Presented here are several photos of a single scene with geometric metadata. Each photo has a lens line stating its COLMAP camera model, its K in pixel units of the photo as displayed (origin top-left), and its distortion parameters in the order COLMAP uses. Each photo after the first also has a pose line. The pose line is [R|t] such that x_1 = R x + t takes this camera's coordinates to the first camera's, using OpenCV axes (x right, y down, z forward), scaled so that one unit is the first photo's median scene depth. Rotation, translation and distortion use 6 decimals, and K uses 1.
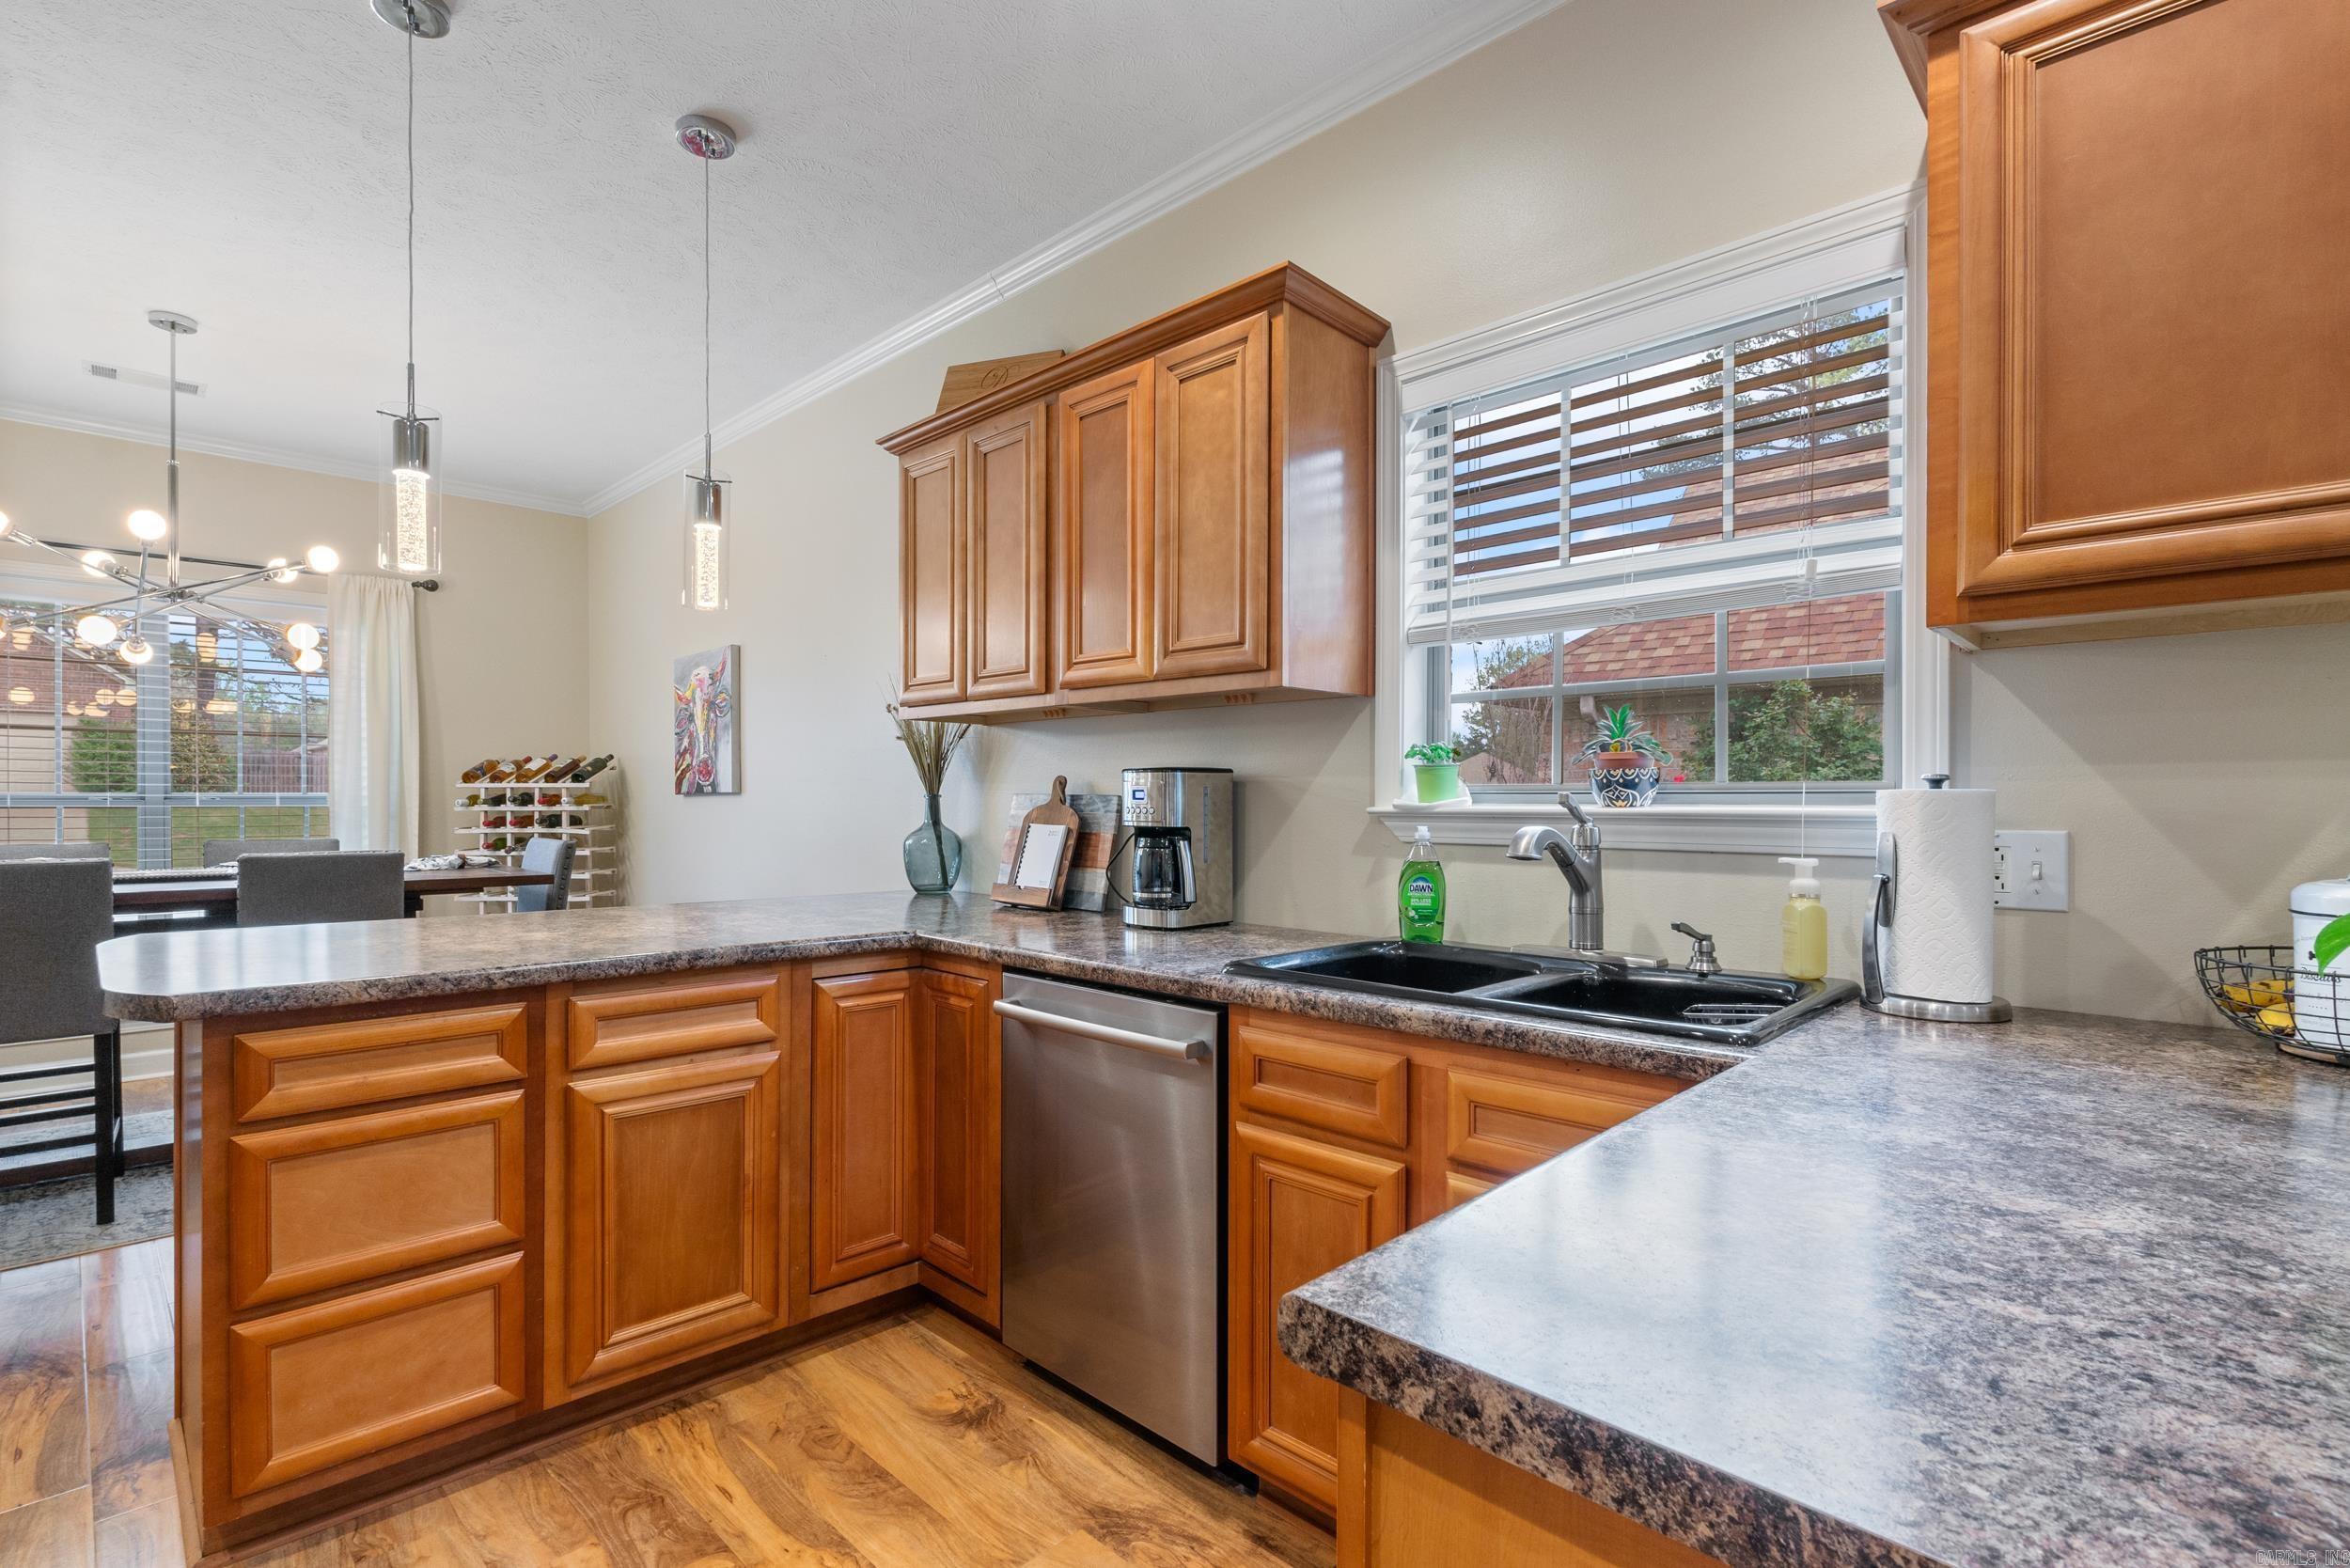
lens RADIAL K [[1090.6, 0, 1172.7], [0, 1090.6, 814.3], [0, 0, 1]] dist [-0.006898, 0.001571]
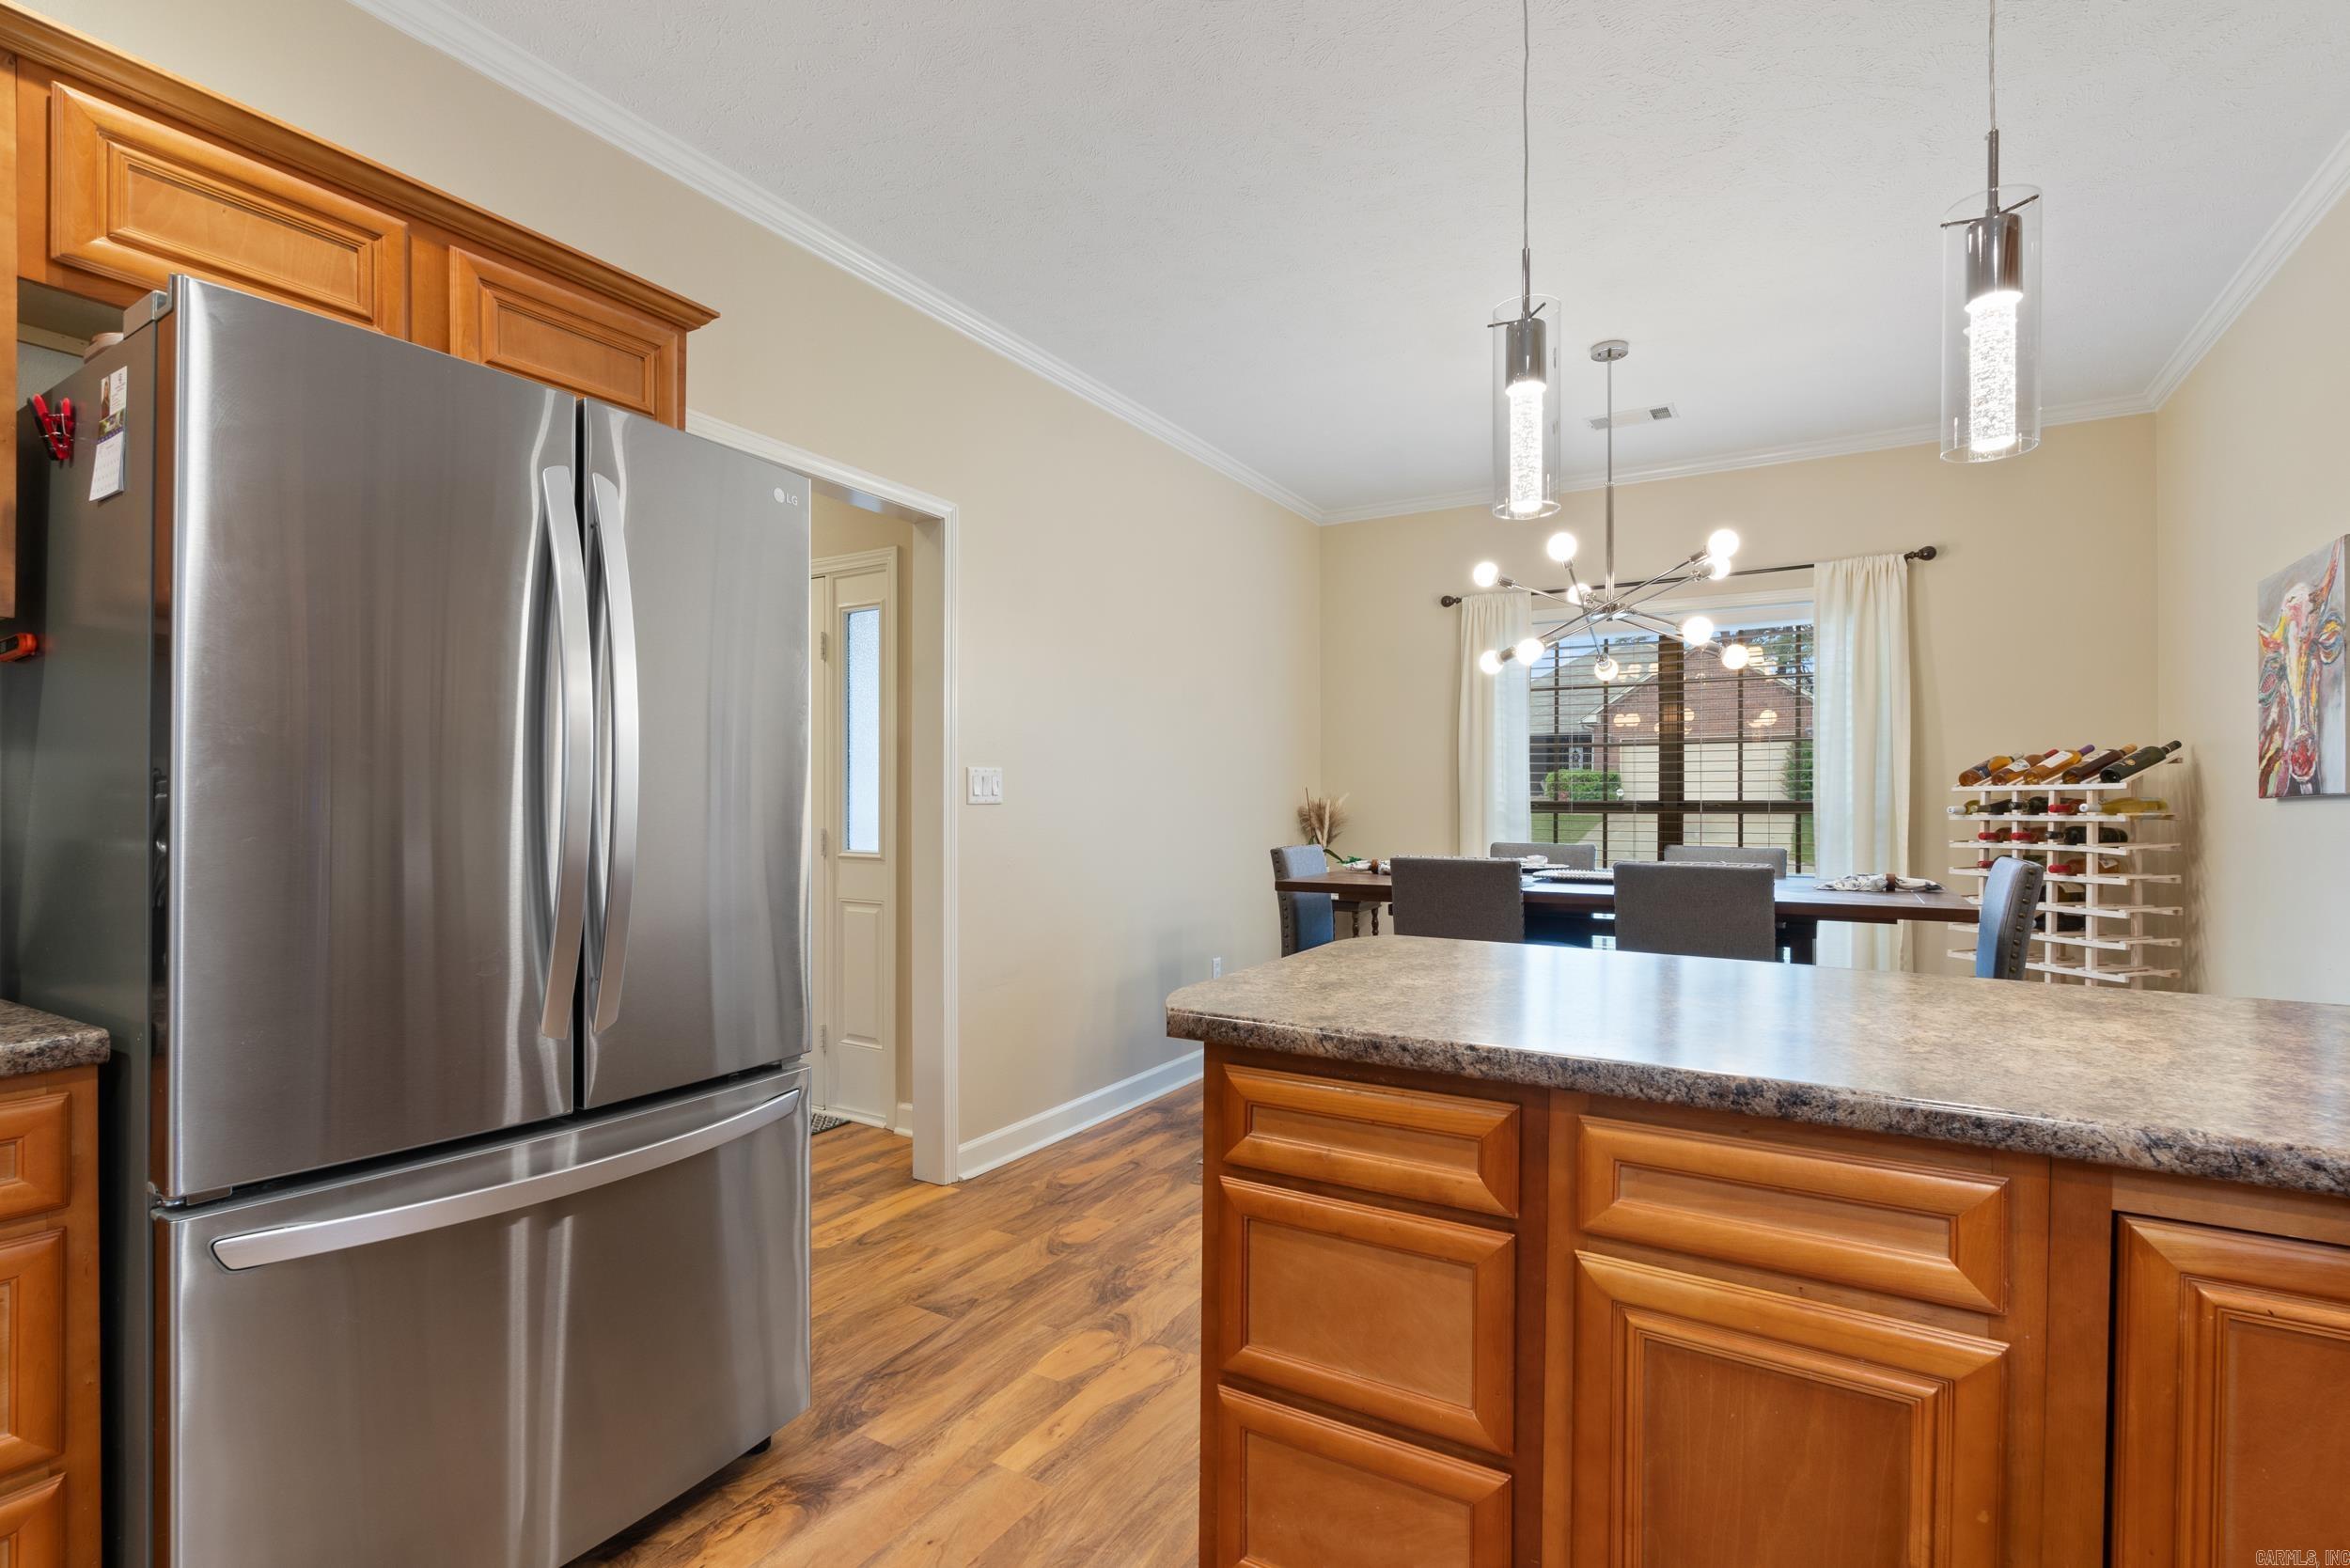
lens RADIAL K [[1090.6, 0, 1168.5], [0, 1090.6, 806.2], [0, 0, 1]] dist [-0.006898, 0.001571]
pose [[0.234284, -0.000047, -0.972168, 0.003754], [-0.014992, 0.999881, -0.003661, -0.004370], [0.972053, 0.015432, 0.234256, 0.552475]]
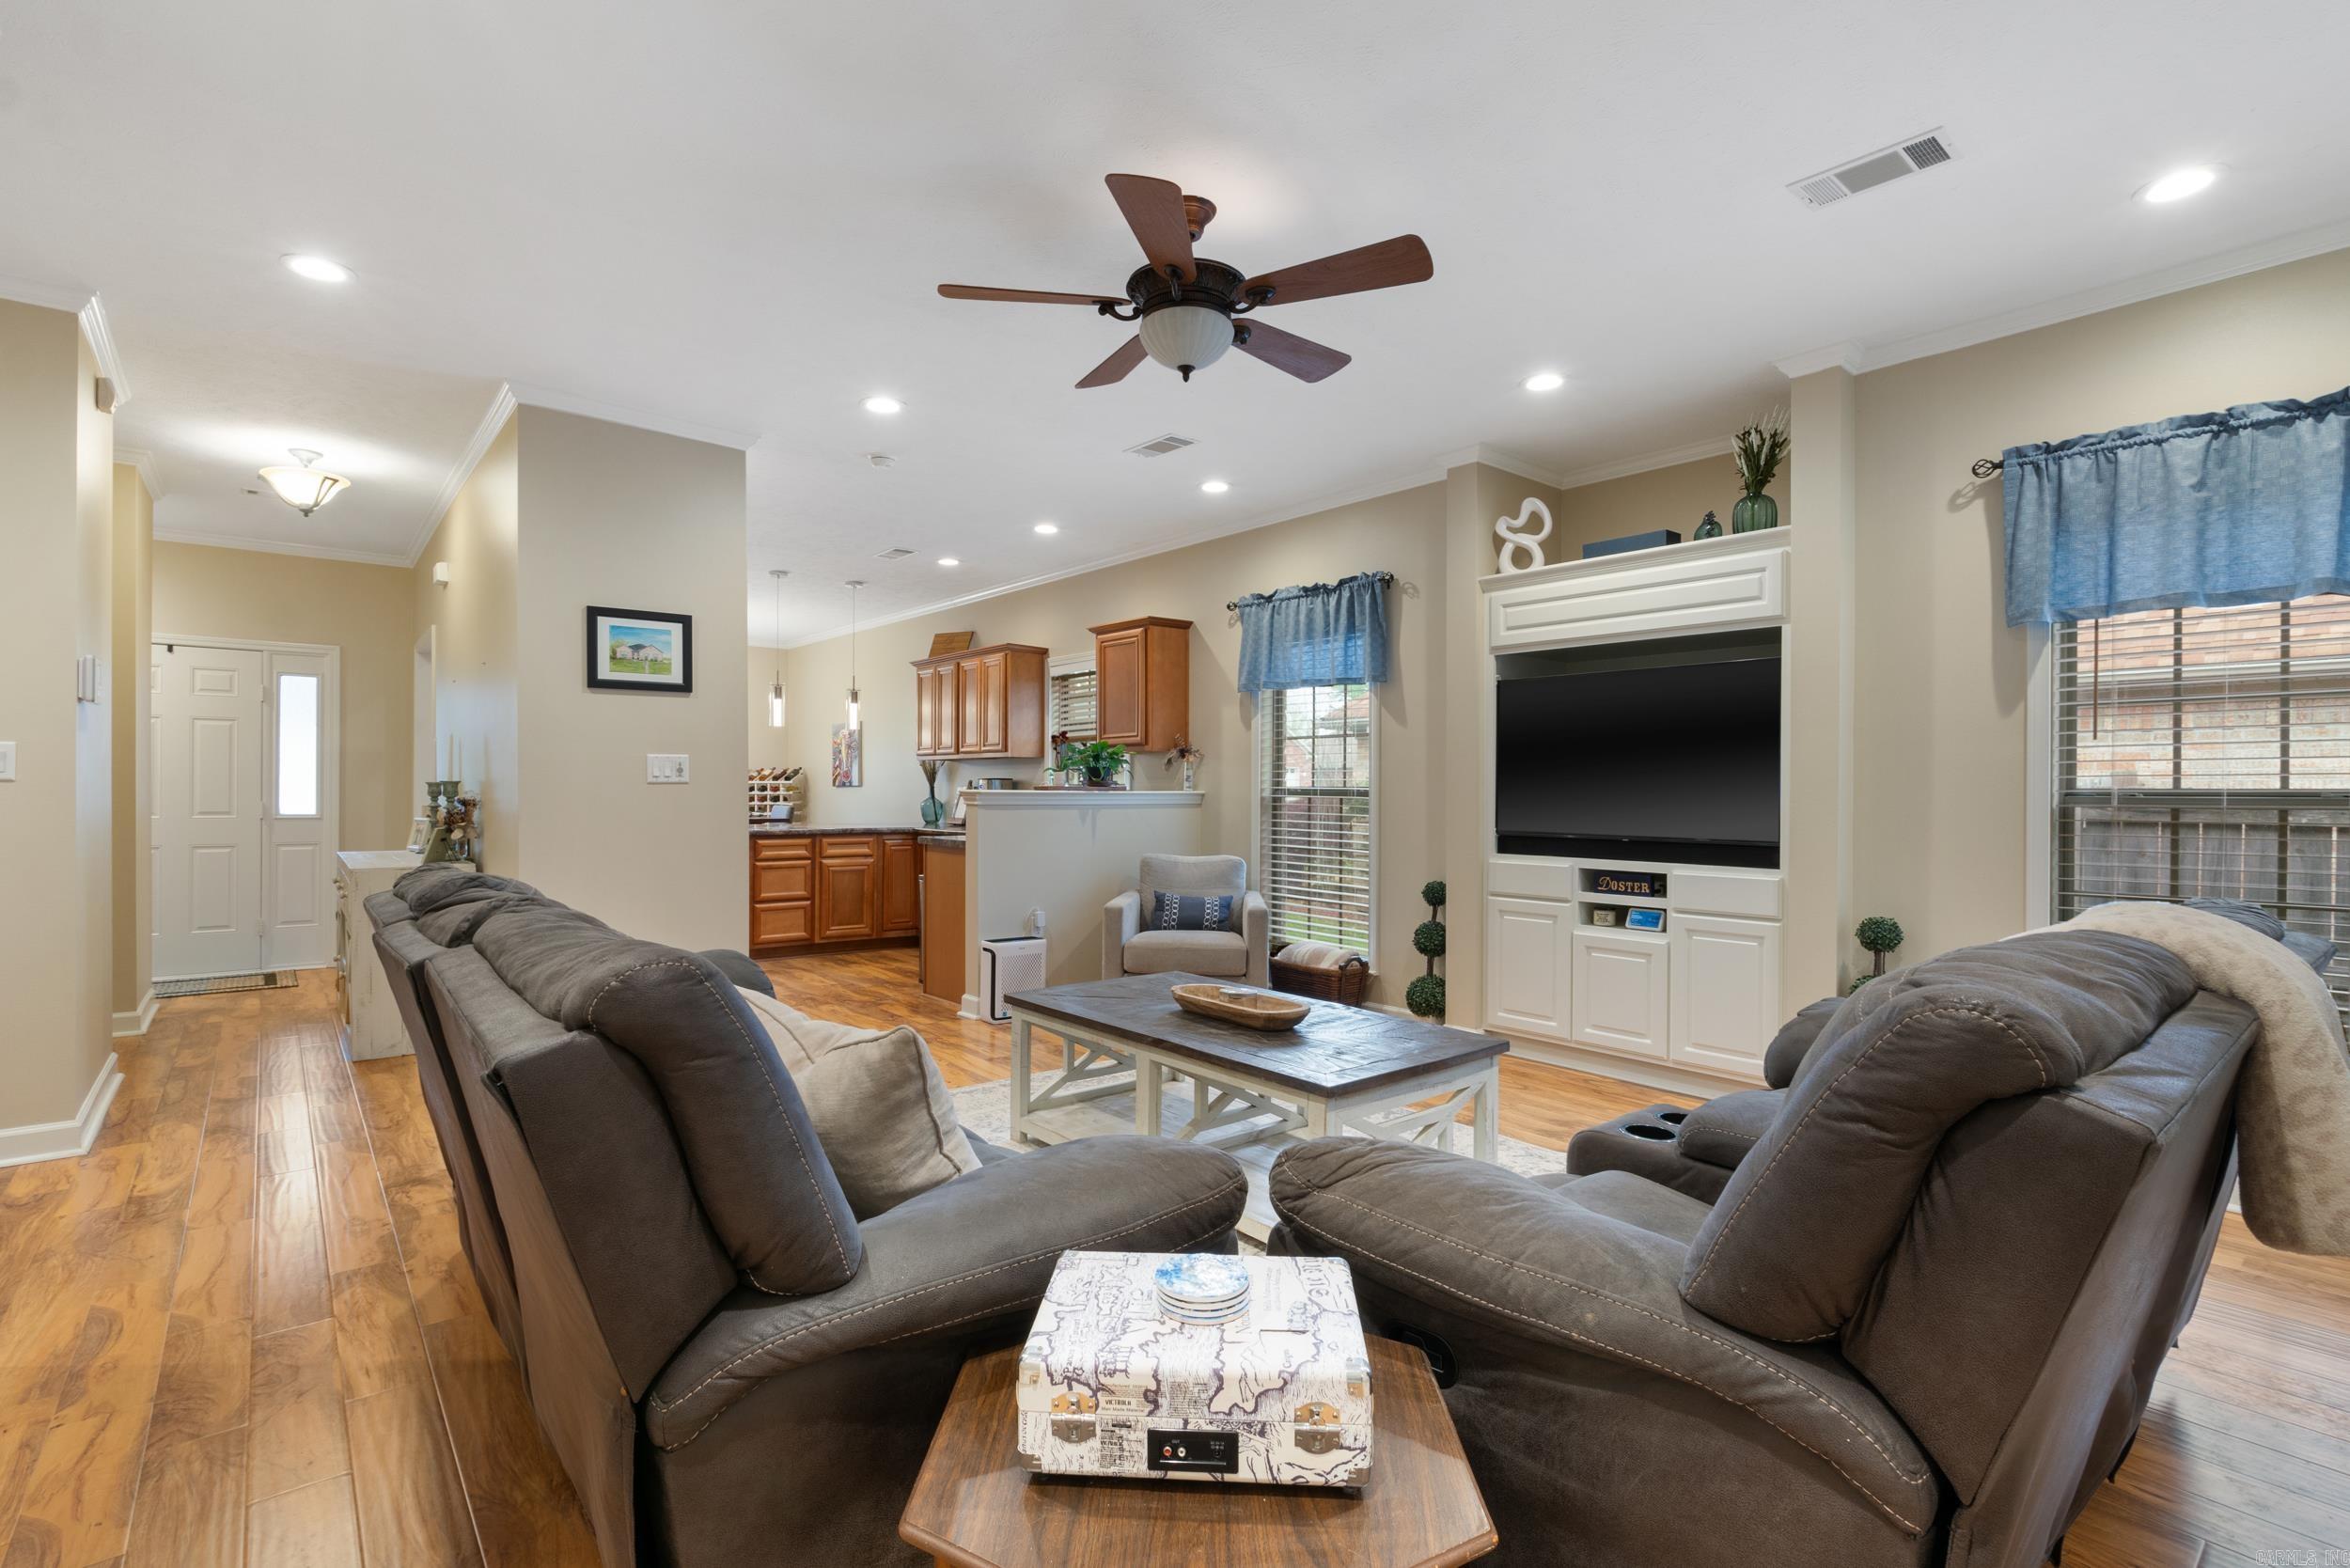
lens RADIAL K [[1090.6, 0, 1185.9], [0, 1090.6, 787.5], [0, 0, 1]] dist [-0.006898, 0.001571]
pose [[0.996528, -0.000043, -0.083260, 0.972642], [-0.001340, 0.999862, -0.016560, 0.043269], [0.083249, 0.016614, 0.996390, -2.522822]]
